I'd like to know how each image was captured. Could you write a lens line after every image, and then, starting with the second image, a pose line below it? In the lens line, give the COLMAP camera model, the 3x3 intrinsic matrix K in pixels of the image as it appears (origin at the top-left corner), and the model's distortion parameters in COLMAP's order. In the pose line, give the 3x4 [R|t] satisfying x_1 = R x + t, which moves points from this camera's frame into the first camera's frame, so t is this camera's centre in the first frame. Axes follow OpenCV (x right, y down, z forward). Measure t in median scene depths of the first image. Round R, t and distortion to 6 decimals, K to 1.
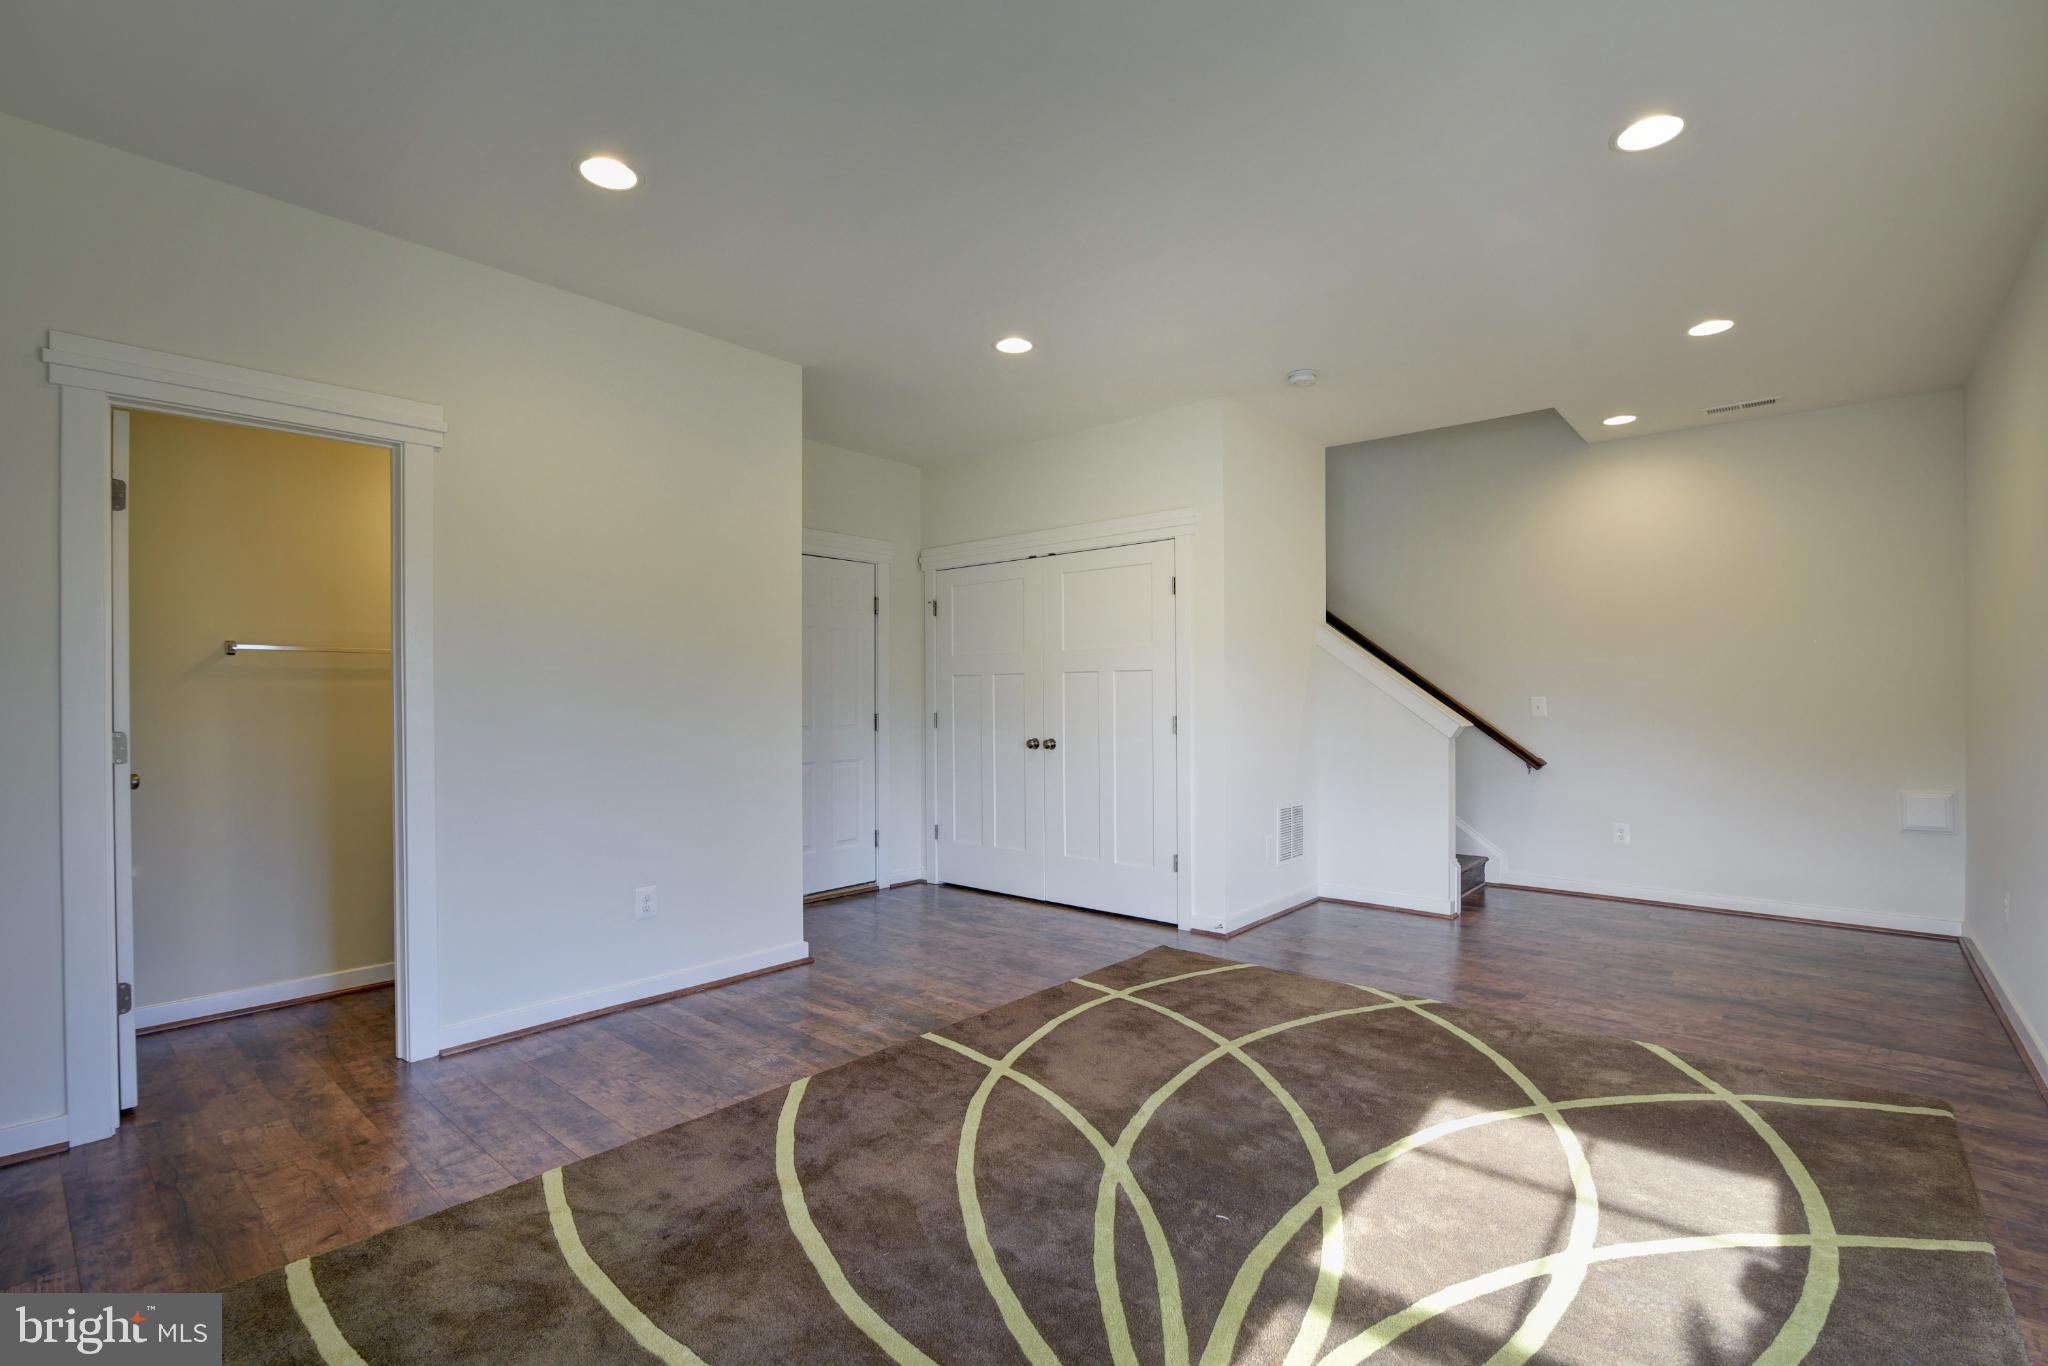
lens RADIAL K [[933.1, 0, 1023.5], [0, 933.1, 692.6], [0, 0, 1]] dist [-0.020487, 0.001470]
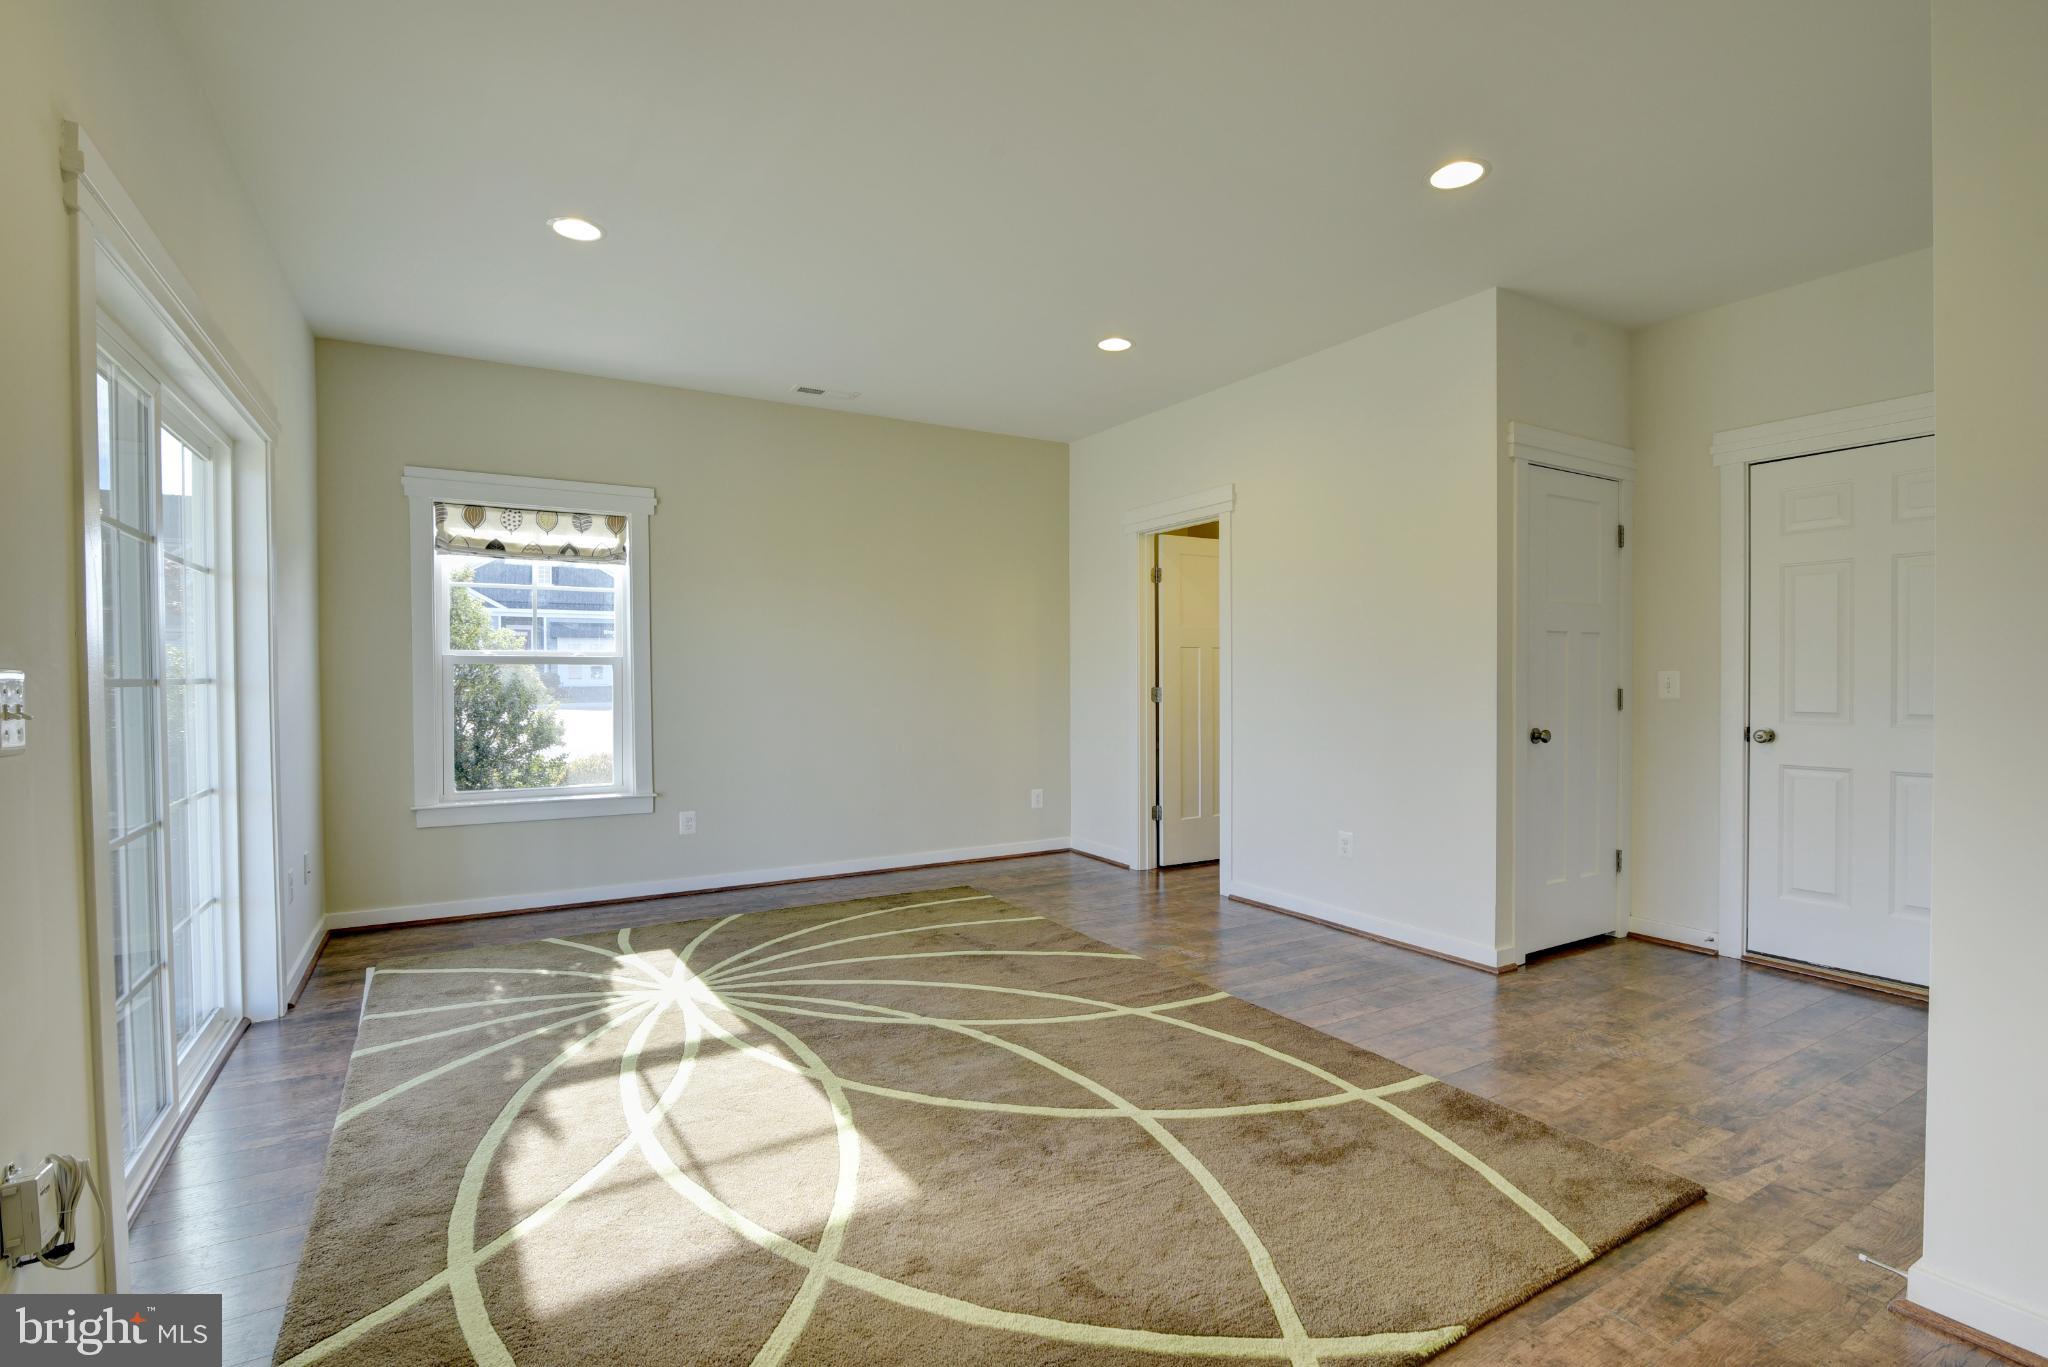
lens RADIAL K [[949.8, 0, 1023.8], [0, 949.8, 690.5], [0, 0, 1]] dist [-0.016874, -0.005855]
pose [[-0.317951, 0.016170, -0.947969, 1.161239], [0.007510, 0.999866, 0.014537, 0.014054], [0.948078, -0.002497, -0.318030, 1.351000]]
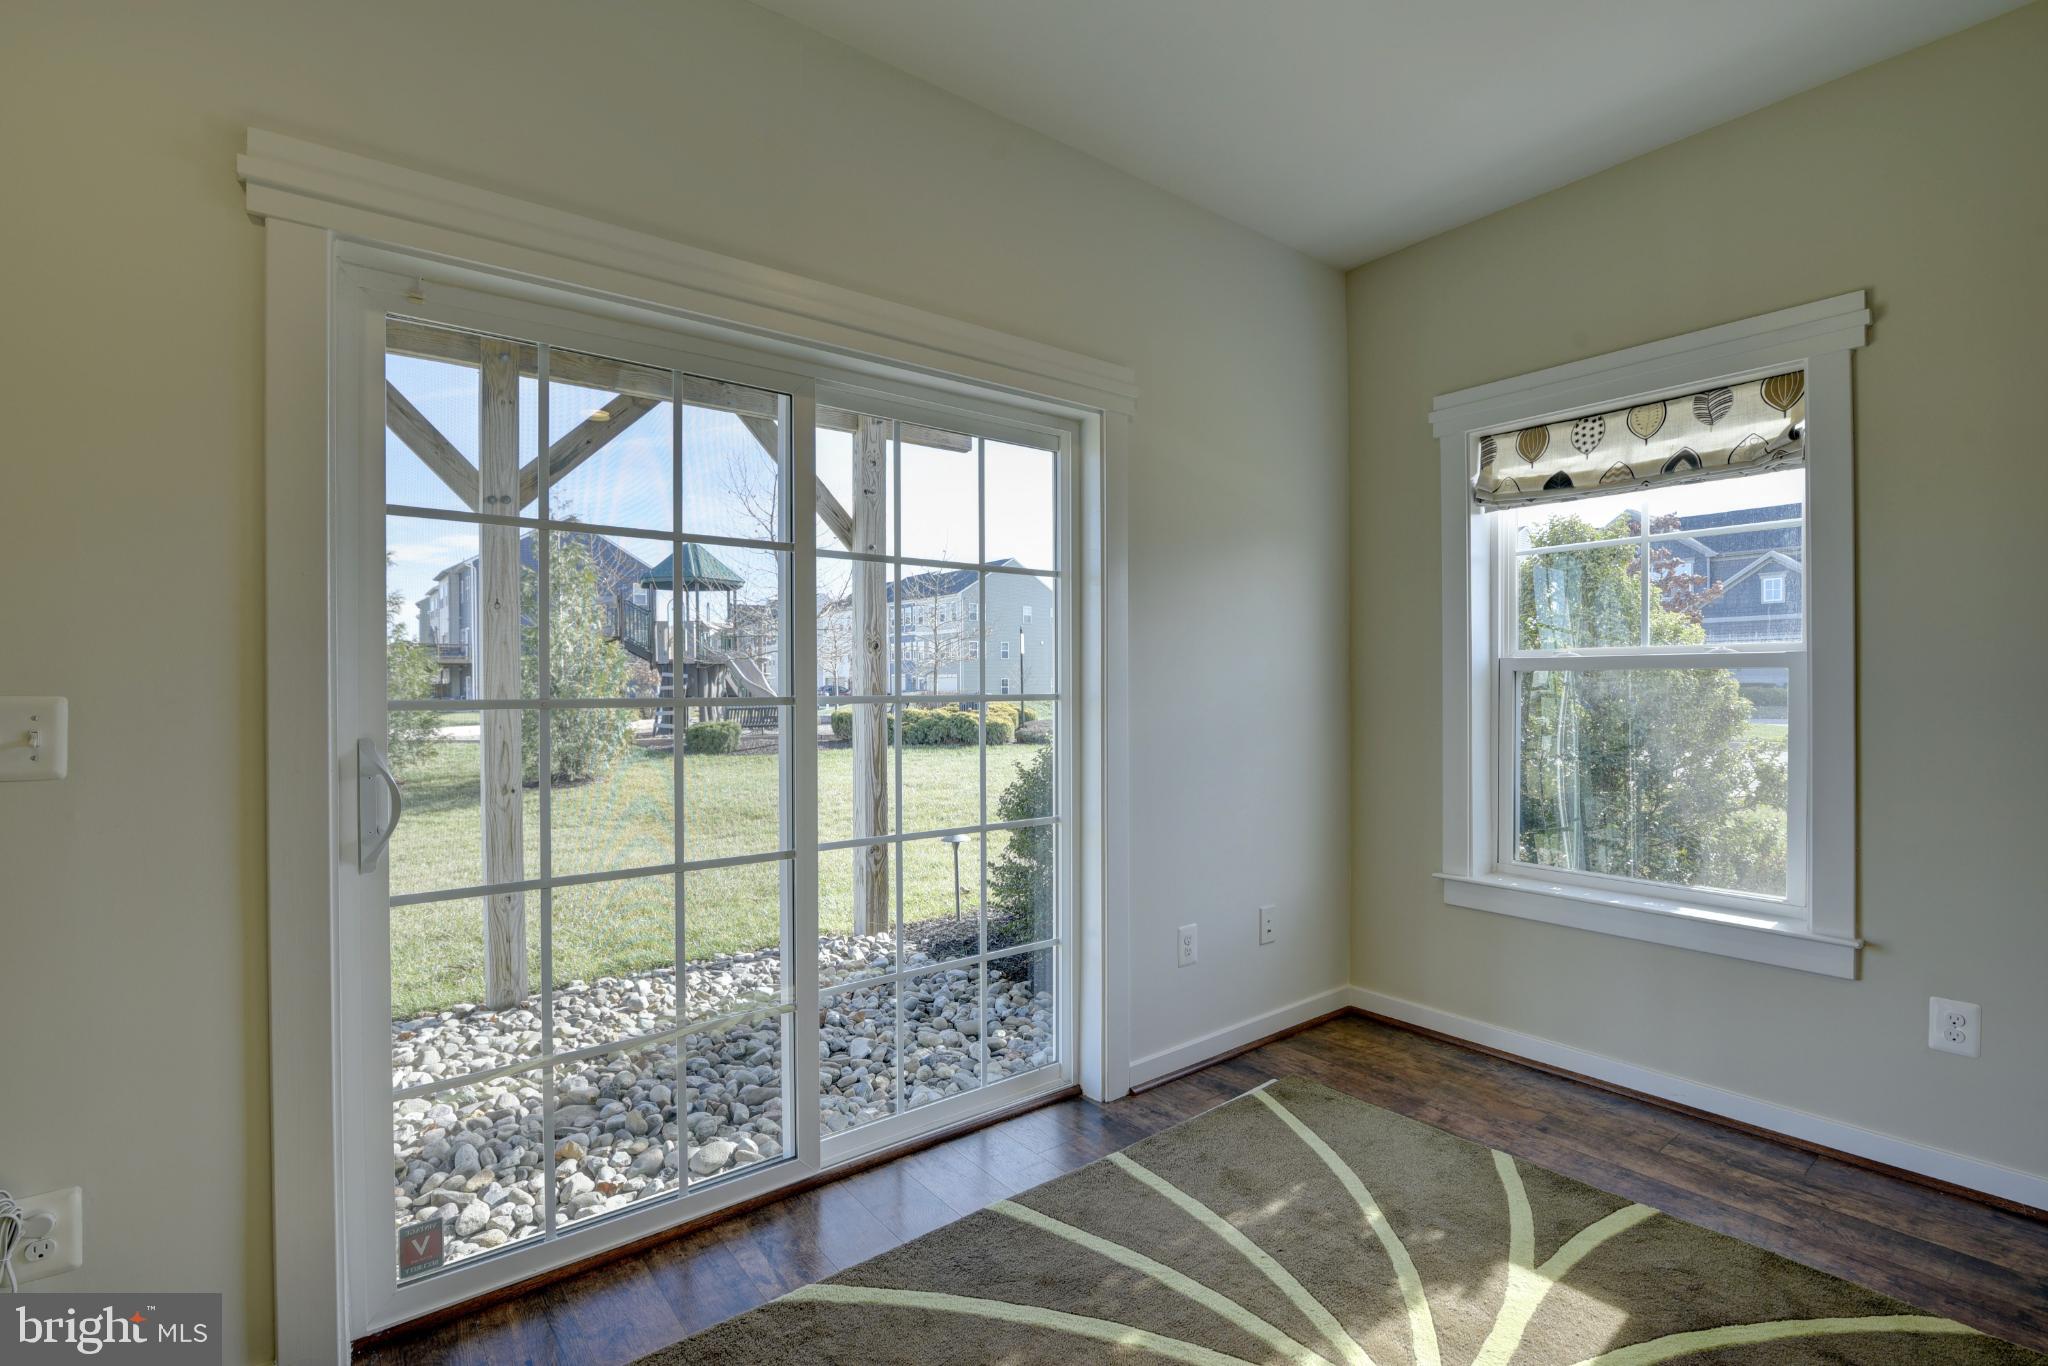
lens RADIAL K [[932.9, 0, 1022.3], [0, 932.9, 693.3], [0, 0, 1]] dist [-0.020836, 0.001971]
pose [[-0.979815, 0.004267, 0.199859, 0.216780], [0.005099, 0.999980, 0.003646, 0.002848], [-0.199840, 0.004592, -0.979818, 1.051934]]
